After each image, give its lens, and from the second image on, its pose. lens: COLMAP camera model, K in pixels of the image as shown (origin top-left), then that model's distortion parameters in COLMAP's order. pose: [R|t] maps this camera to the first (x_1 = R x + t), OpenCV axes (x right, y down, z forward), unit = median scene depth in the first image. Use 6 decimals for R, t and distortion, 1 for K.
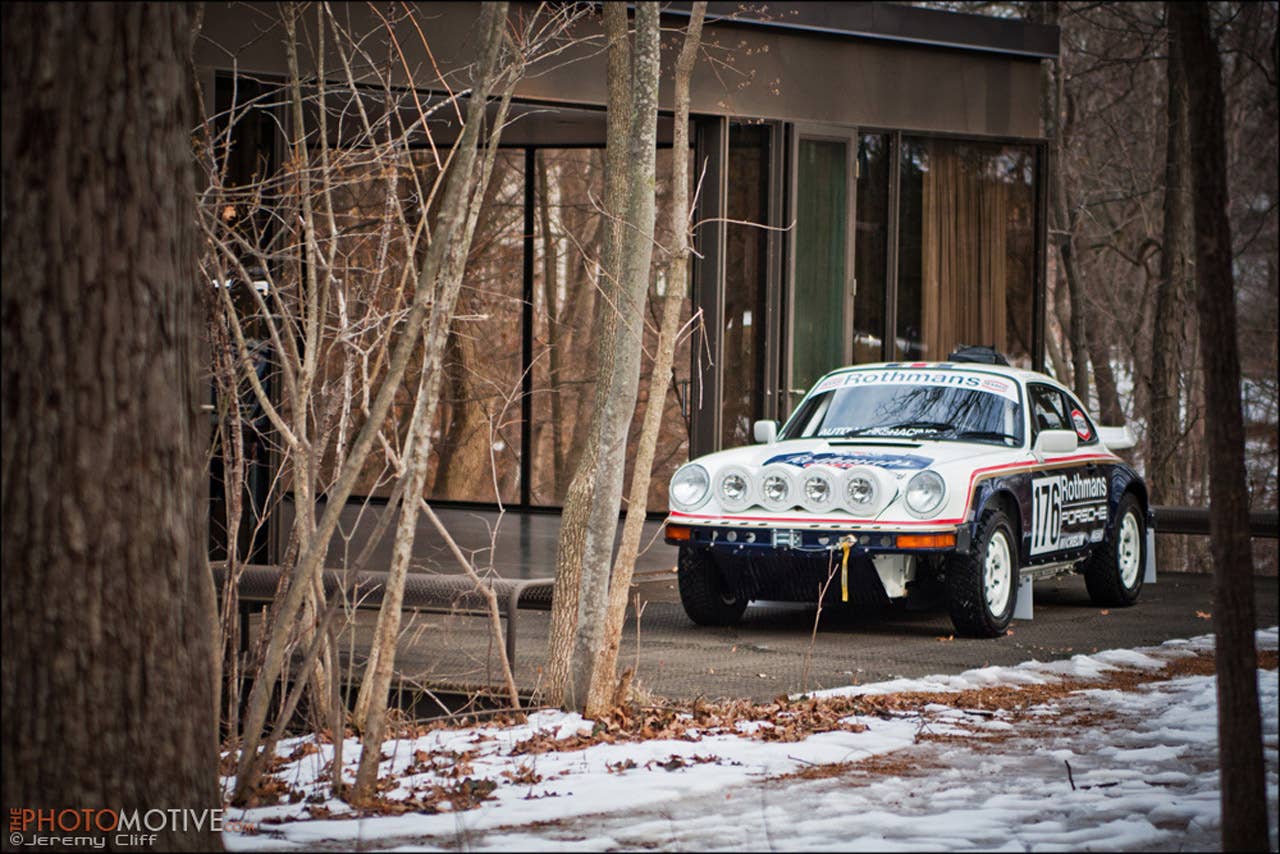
lens RADIAL K [[1443.1, 0, 640.0], [0, 1443.1, 427.0], [0, 0, 1]] dist [-0.009638, 0.004229]
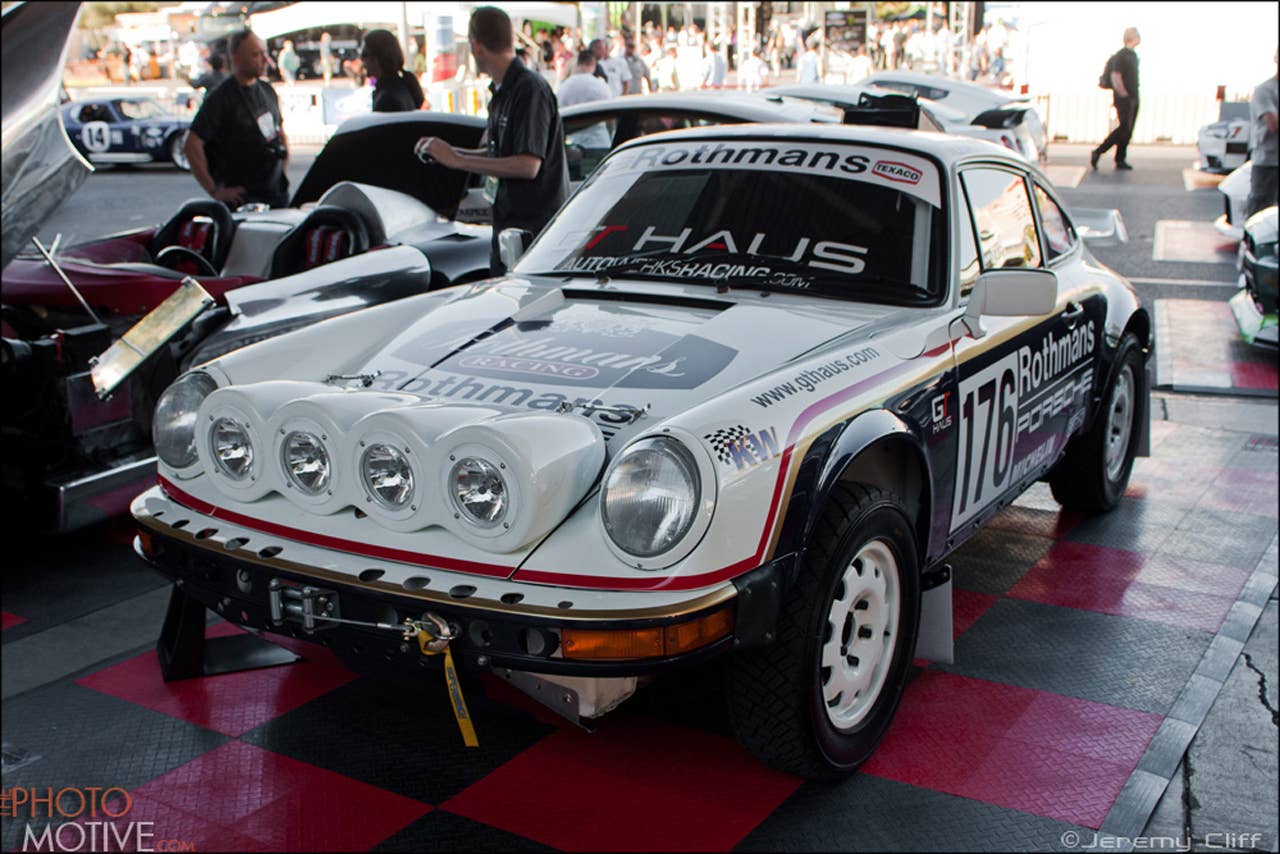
lens RADIAL K [[1443.1, 0, 640.0], [0, 1443.1, 427.0], [0, 0, 1]] dist [-0.009638, 0.004229]
pose [[0.999531, -0.013134, 0.027660, 0.143919], [0.008435, 0.986490, 0.163607, -0.024651], [-0.029435, -0.163297, 0.986138, 0.498059]]
